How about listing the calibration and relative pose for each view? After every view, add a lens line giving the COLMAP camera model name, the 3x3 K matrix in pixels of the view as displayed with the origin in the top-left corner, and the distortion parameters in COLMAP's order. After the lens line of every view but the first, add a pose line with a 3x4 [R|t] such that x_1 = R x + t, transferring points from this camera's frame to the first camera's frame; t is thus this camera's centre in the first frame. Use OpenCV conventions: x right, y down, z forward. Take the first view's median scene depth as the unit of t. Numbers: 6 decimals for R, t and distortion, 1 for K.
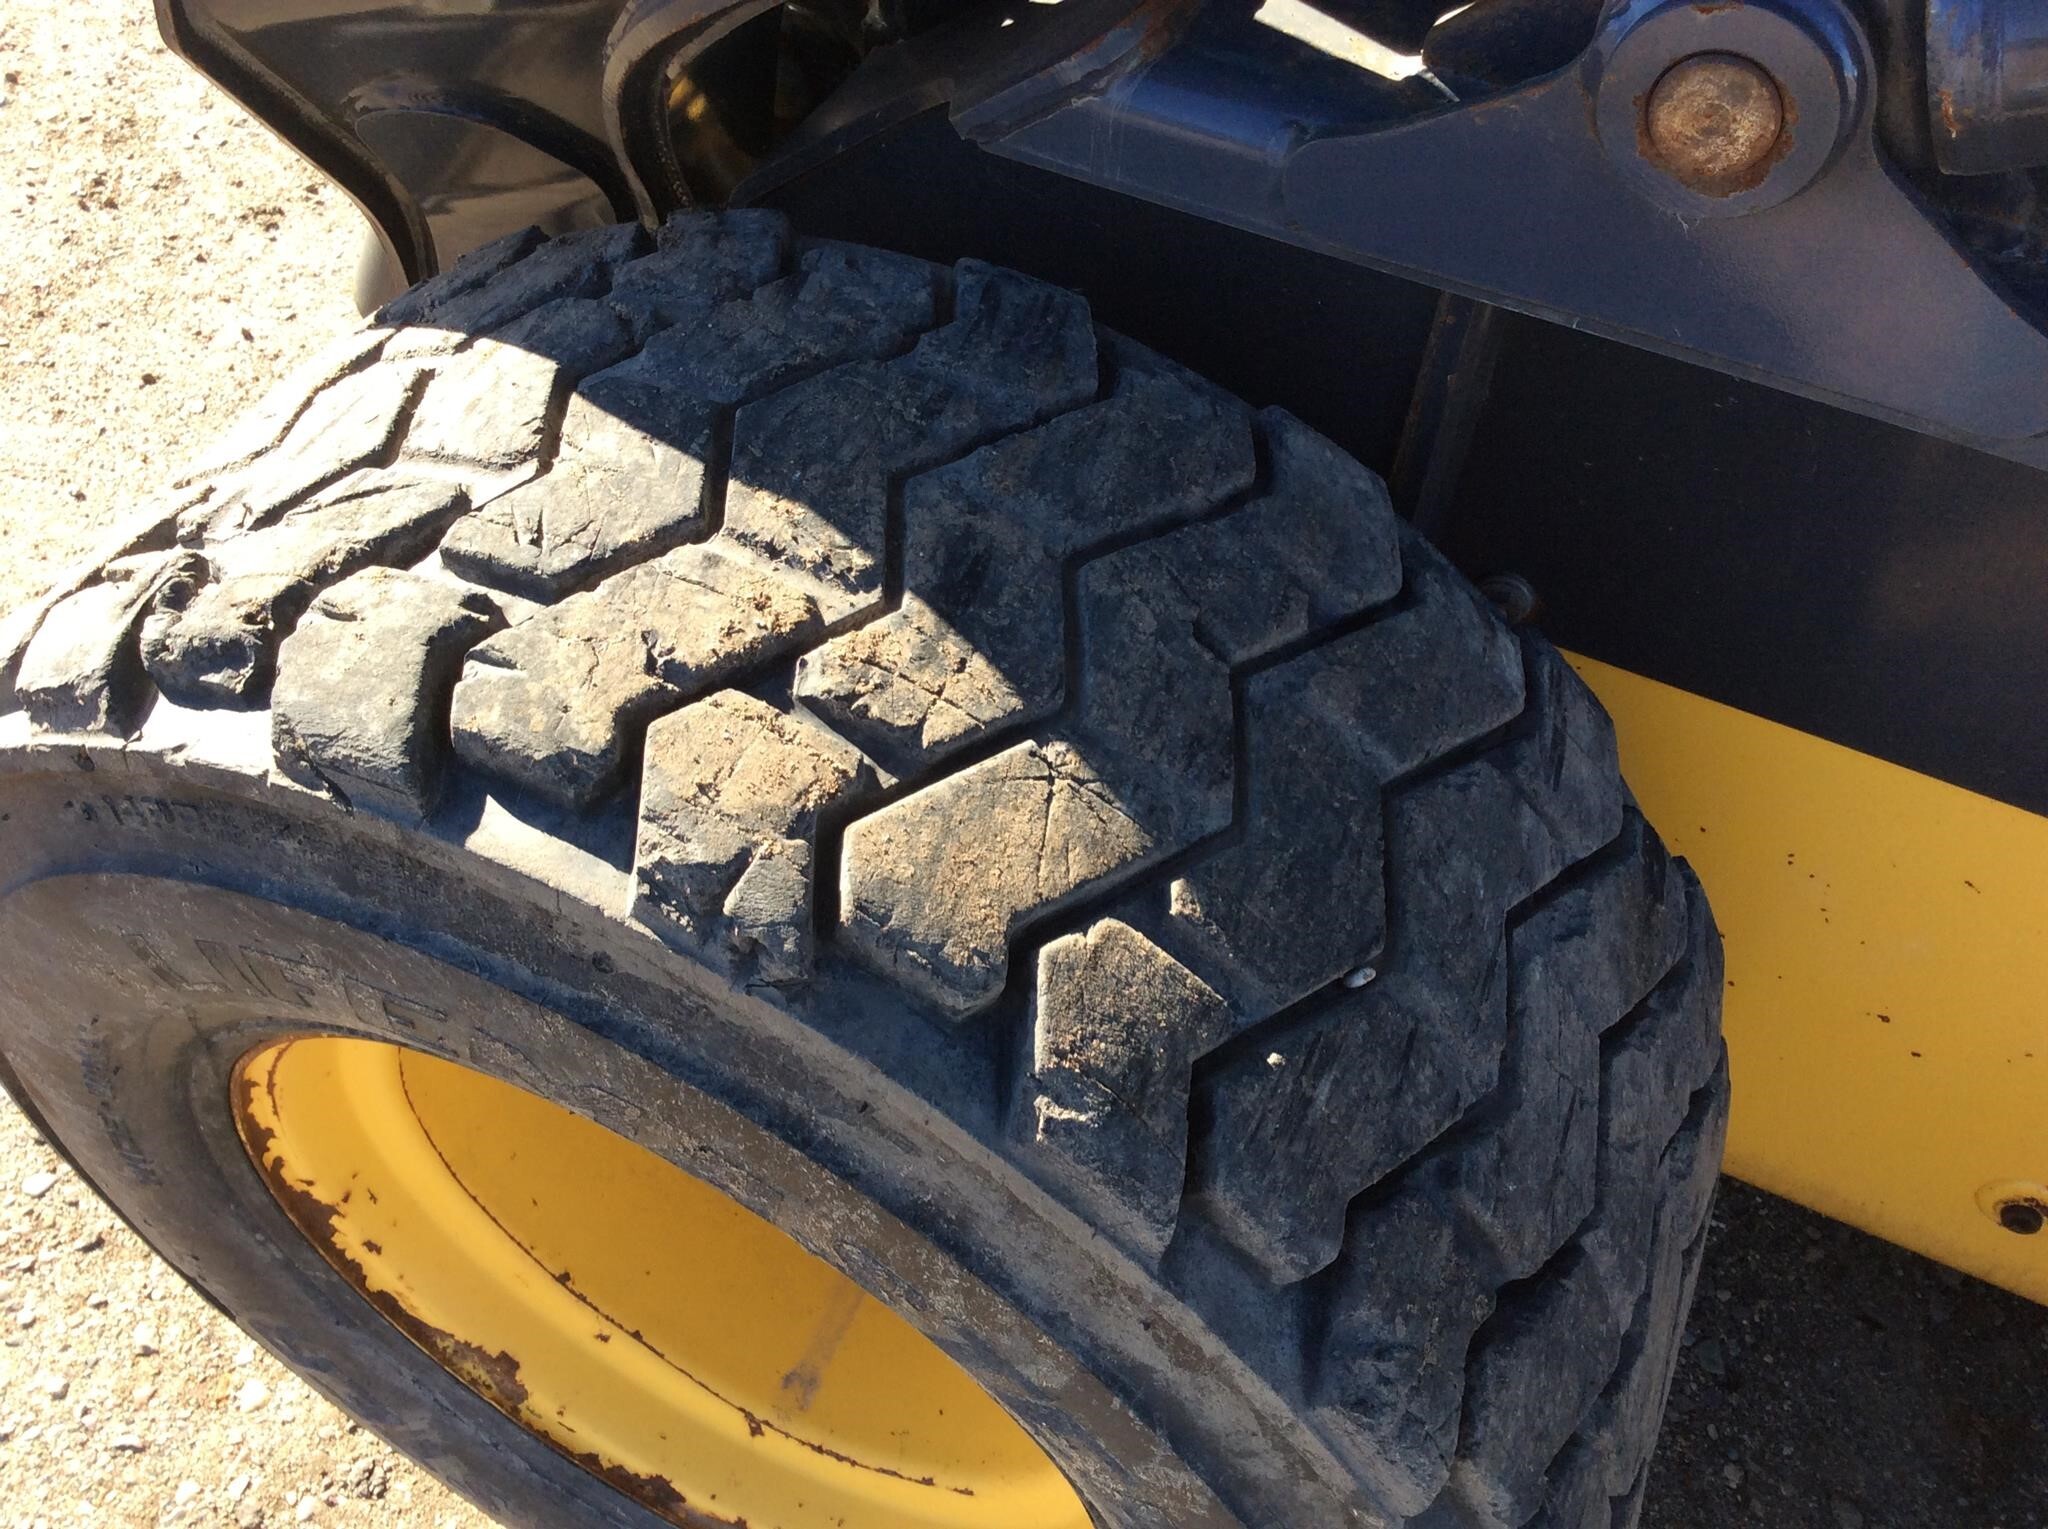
lens RADIAL K [[1884.2, 0, 1024.0], [0, 1884.2, 764.5], [0, 0, 1]] dist [0.108190, -0.215274]
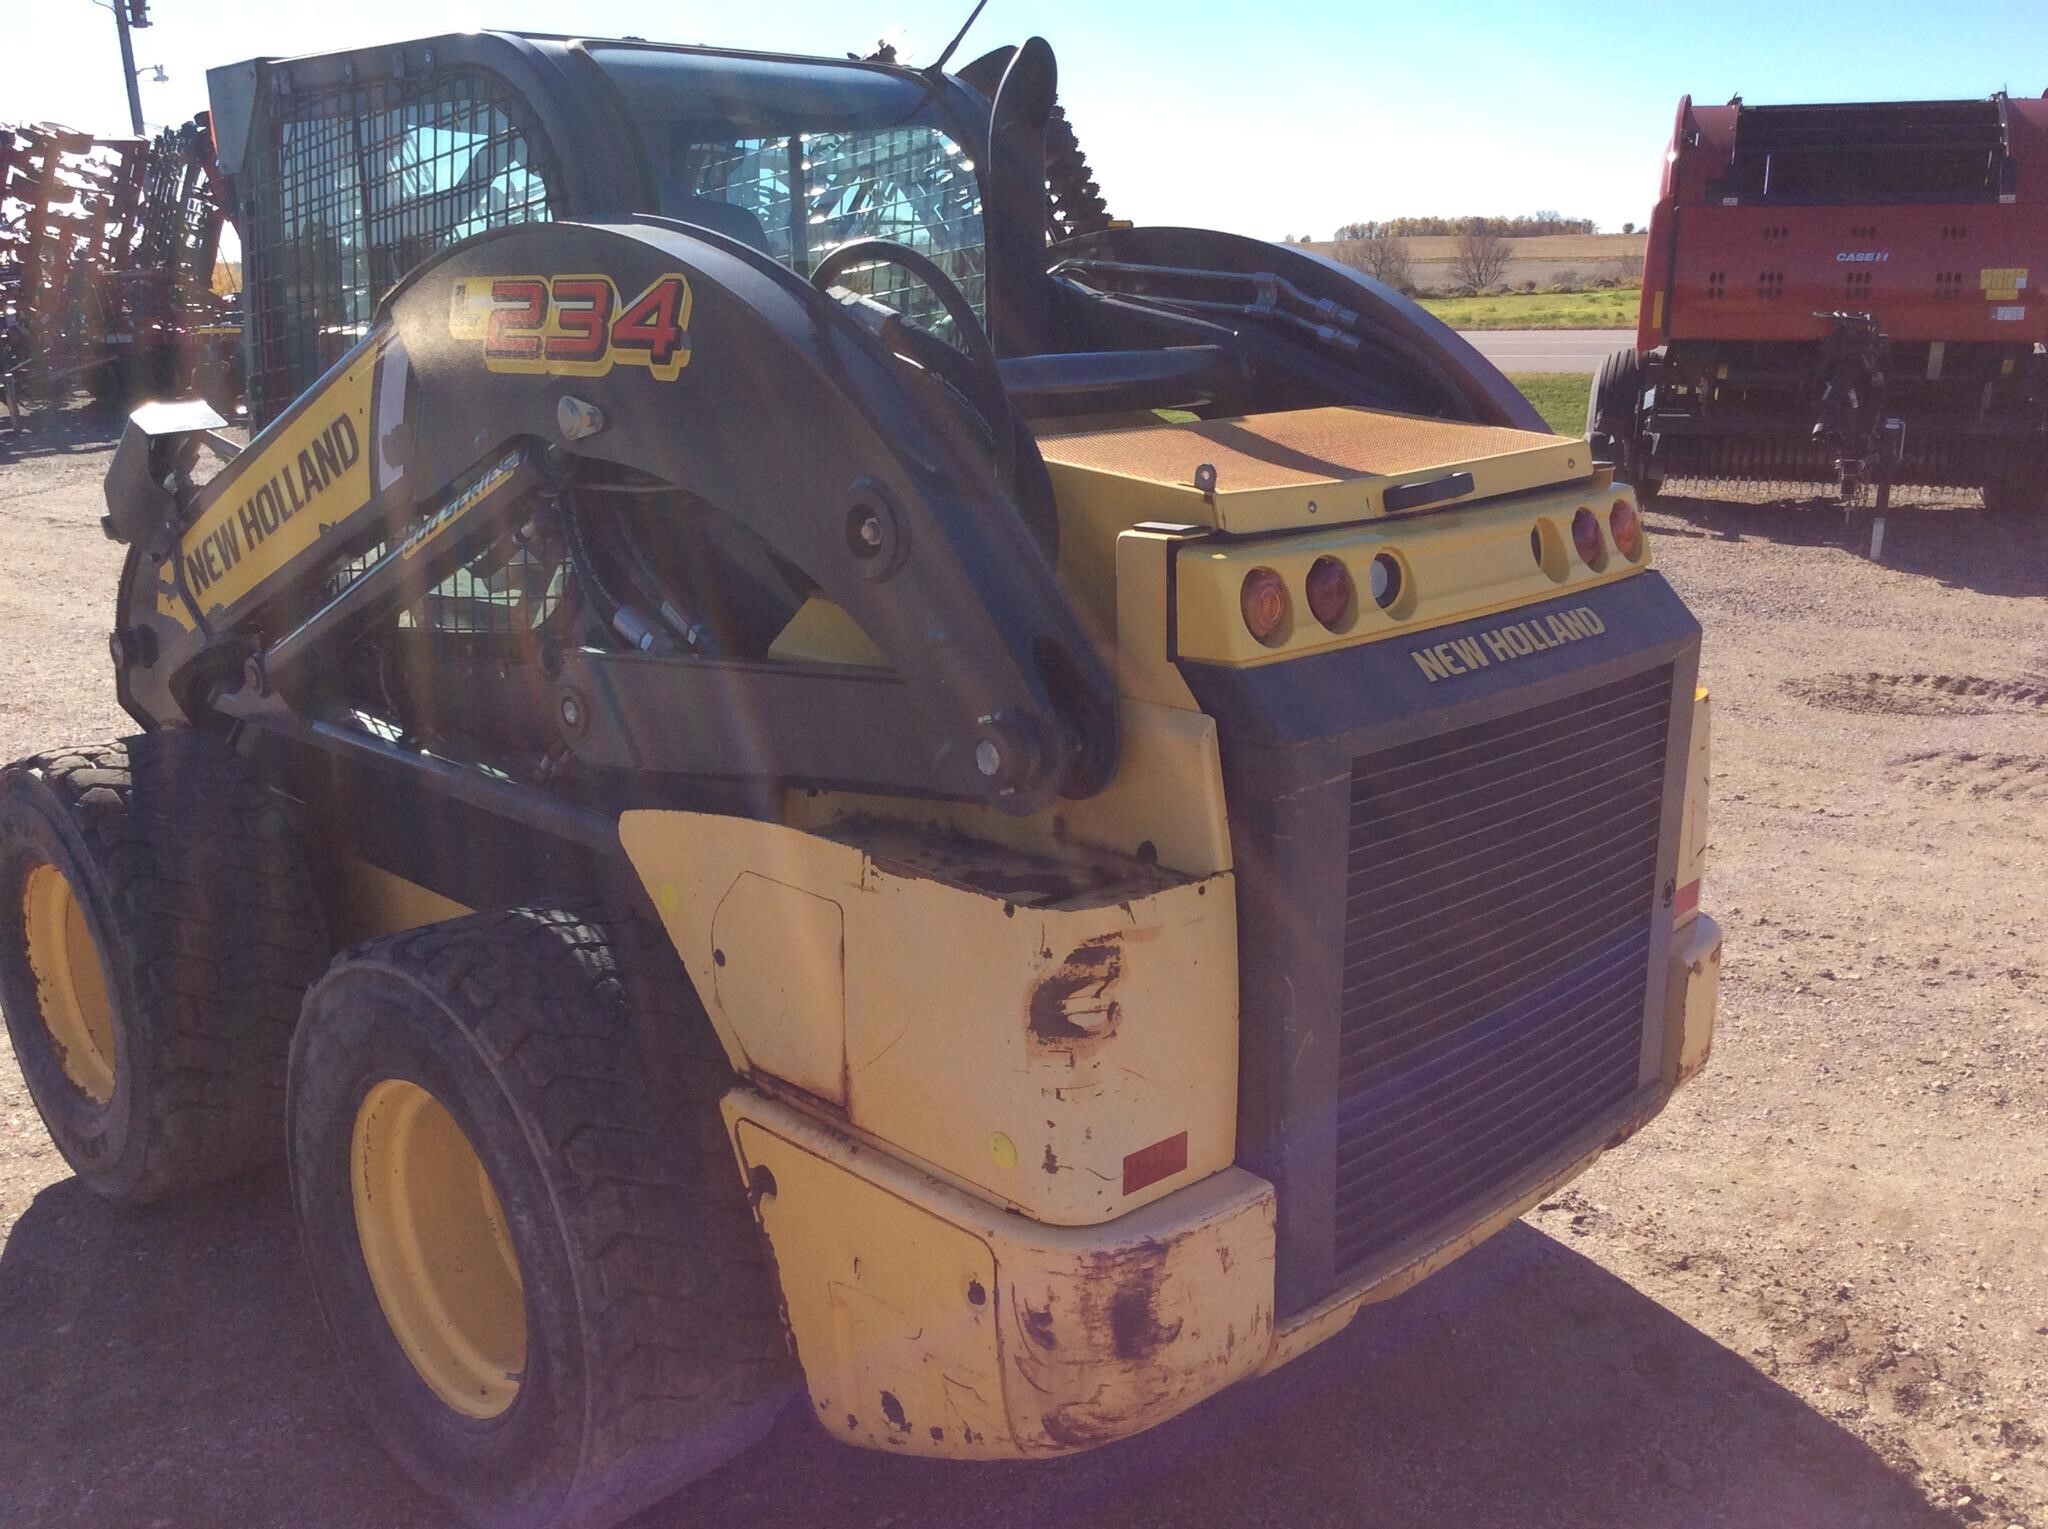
lens RADIAL K [[1864.3, 0, 1024.0], [0, 1864.3, 764.5], [0, 0, 1]] dist [0.148764, -0.318986]
pose [[0.942052, 0.039284, -0.333160, 4.129825], [-0.225917, 0.808447, -0.543484, 2.283382], [0.247992, 0.587257, 0.770473, -2.496306]]
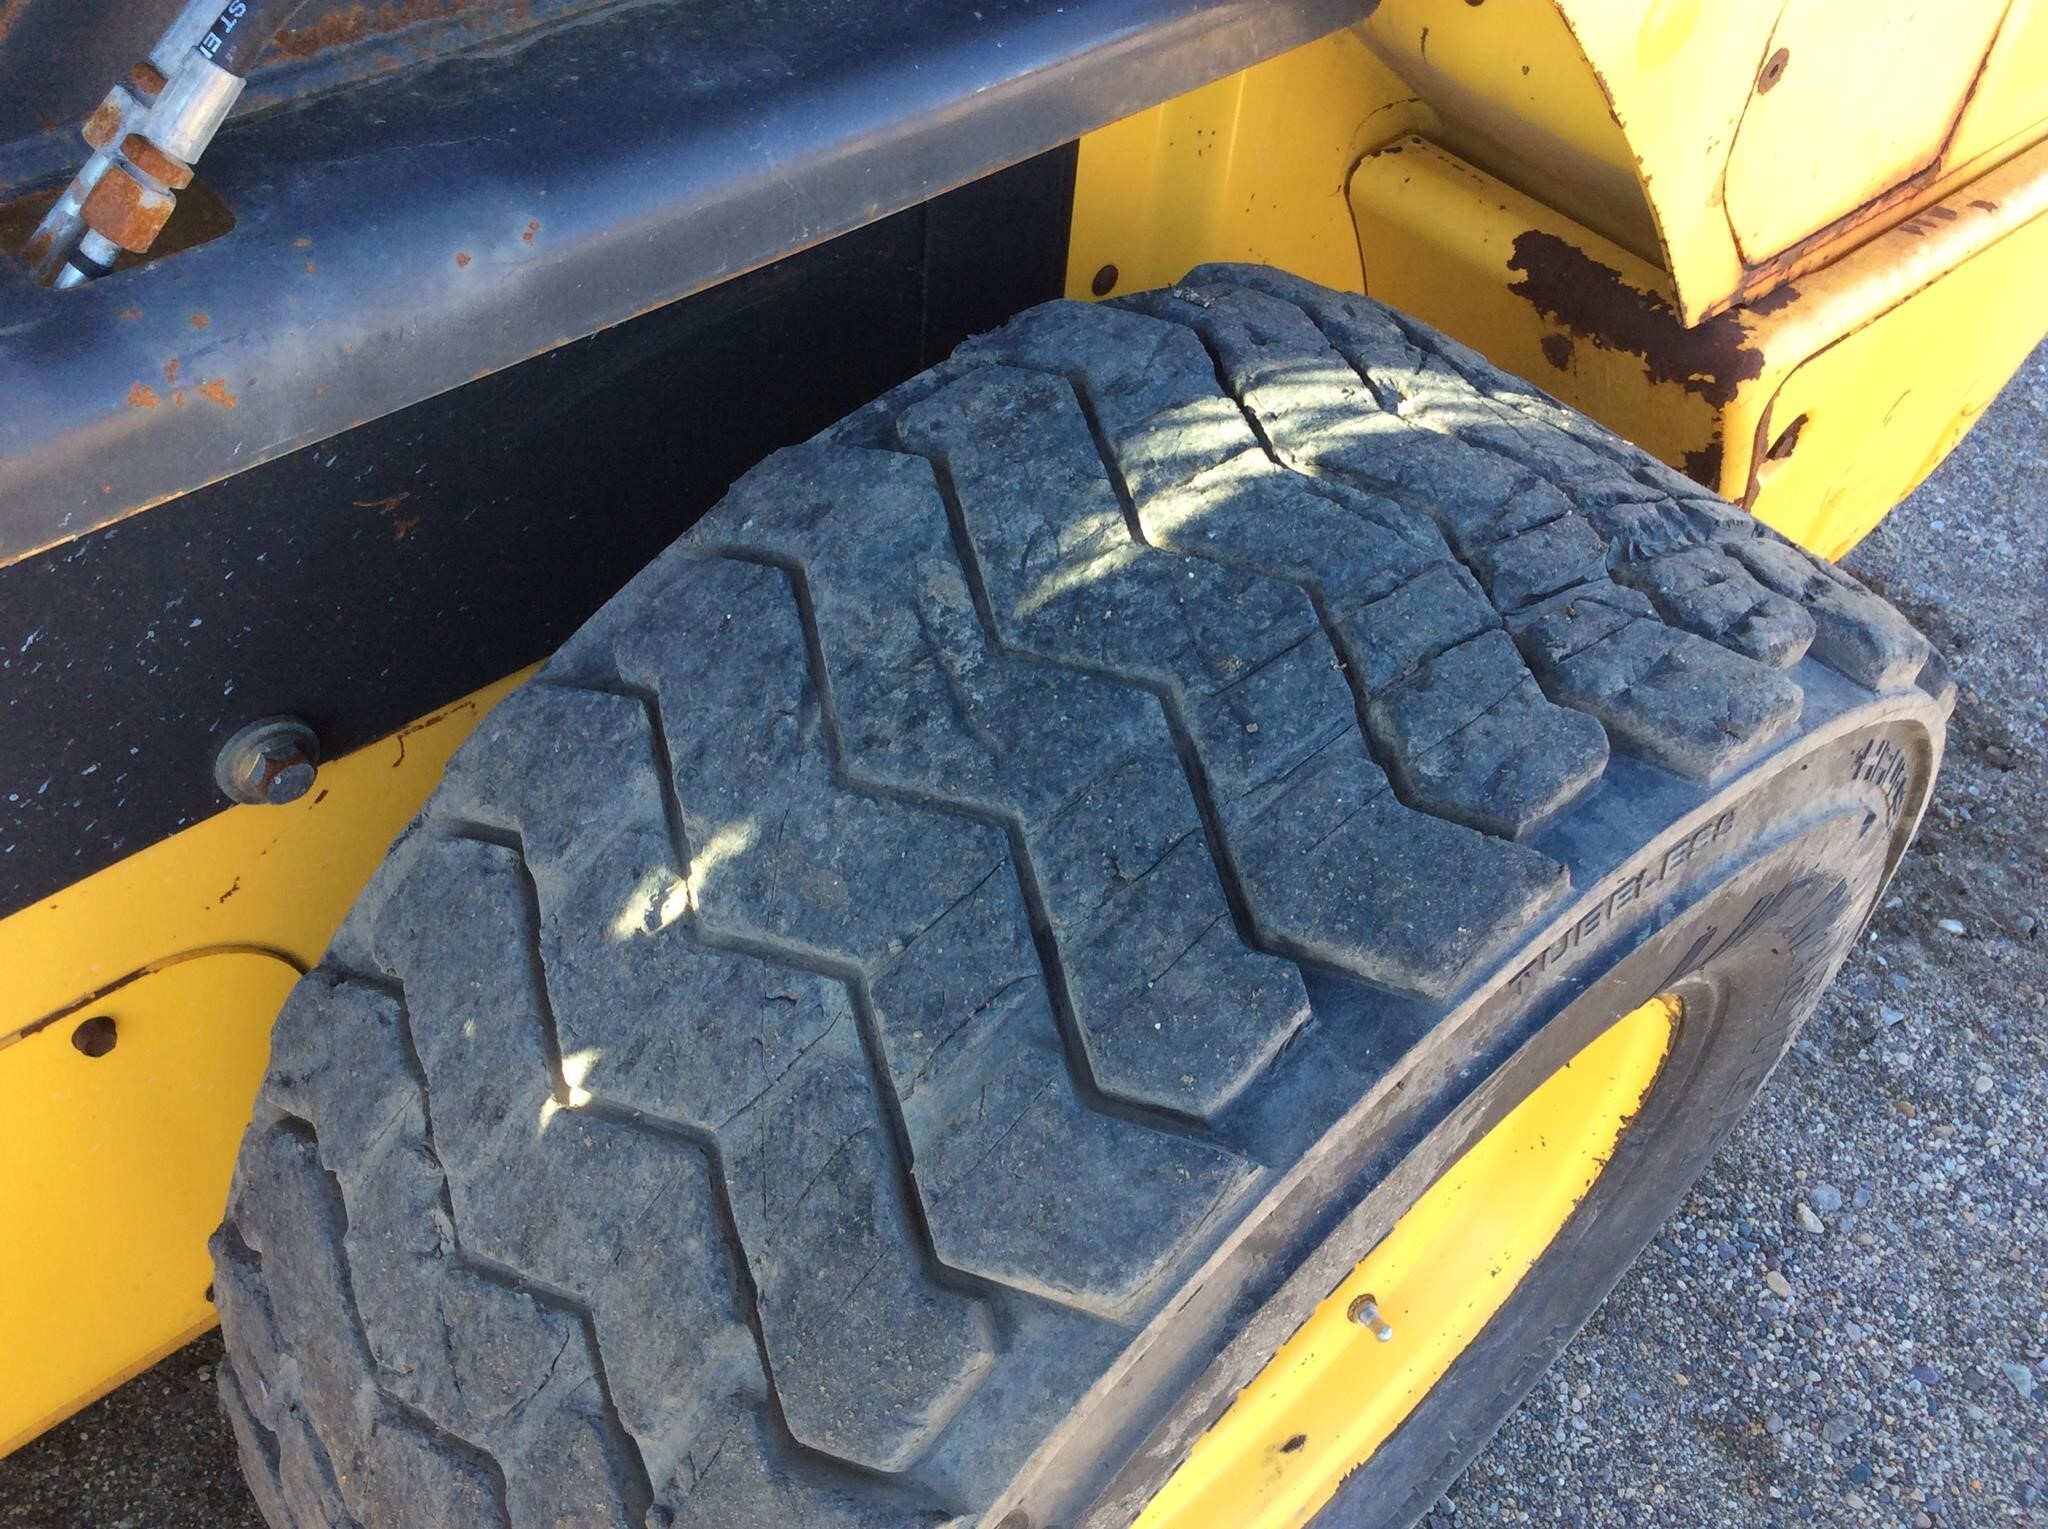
lens RADIAL K [[1884.2, 0, 1024.0], [0, 1884.2, 764.5], [0, 0, 1]] dist [0.108190, -0.215274]
pose [[0.399299, -0.689979, 0.603729, 0.998312], [0.664920, 0.671312, 0.327448, 0.269393], [-0.631223, 0.270682, 0.726835, -0.117122]]
